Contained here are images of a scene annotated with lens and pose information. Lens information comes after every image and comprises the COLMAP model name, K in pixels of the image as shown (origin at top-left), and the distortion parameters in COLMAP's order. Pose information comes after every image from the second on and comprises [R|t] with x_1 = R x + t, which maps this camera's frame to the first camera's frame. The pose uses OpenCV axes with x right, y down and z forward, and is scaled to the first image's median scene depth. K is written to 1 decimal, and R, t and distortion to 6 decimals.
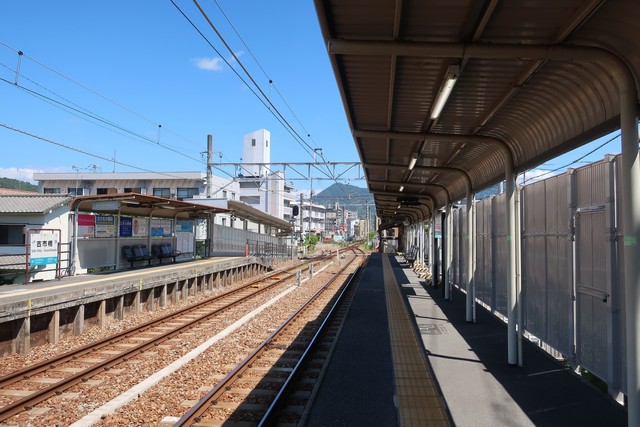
lens RADIAL K [[501.4, 0, 320.8], [0, 501.4, 214.9], [0, 0, 1]] dist [-0.008480, 0.003293]
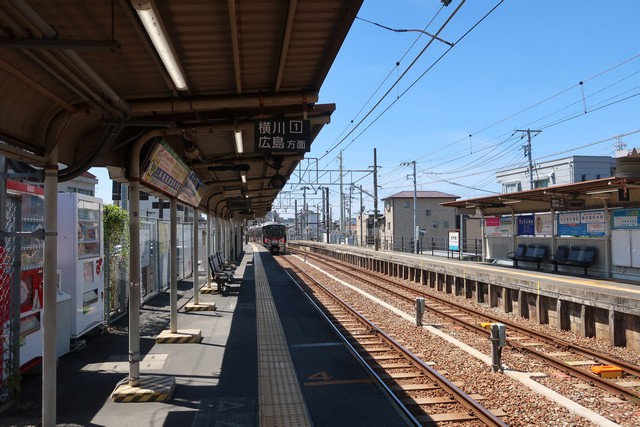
lens RADIAL K [[501.4, 0, 320.8], [0, 501.4, 214.9], [0, 0, 1]] dist [-0.008480, 0.003293]
pose [[-0.967110, 0.015960, -0.253857, 0.256137], [0.034520, 0.997031, -0.068826, 0.056941], [0.252005, -0.075326, -0.964790, 1.841979]]
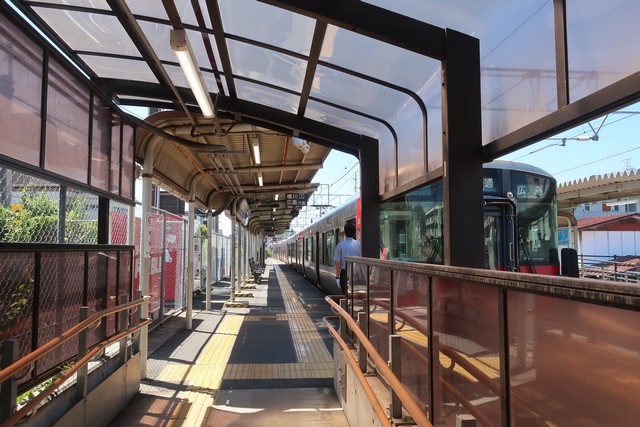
lens RADIAL K [[501.4, 0, 320.8], [0, 501.4, 214.9], [0, 0, 1]] dist [-0.008480, 0.003293]
pose [[-0.975113, 0.000943, -0.221705, 0.342053], [0.025274, 0.993945, -0.106935, 0.098180], [0.220261, -0.109877, -0.969233, 2.340855]]
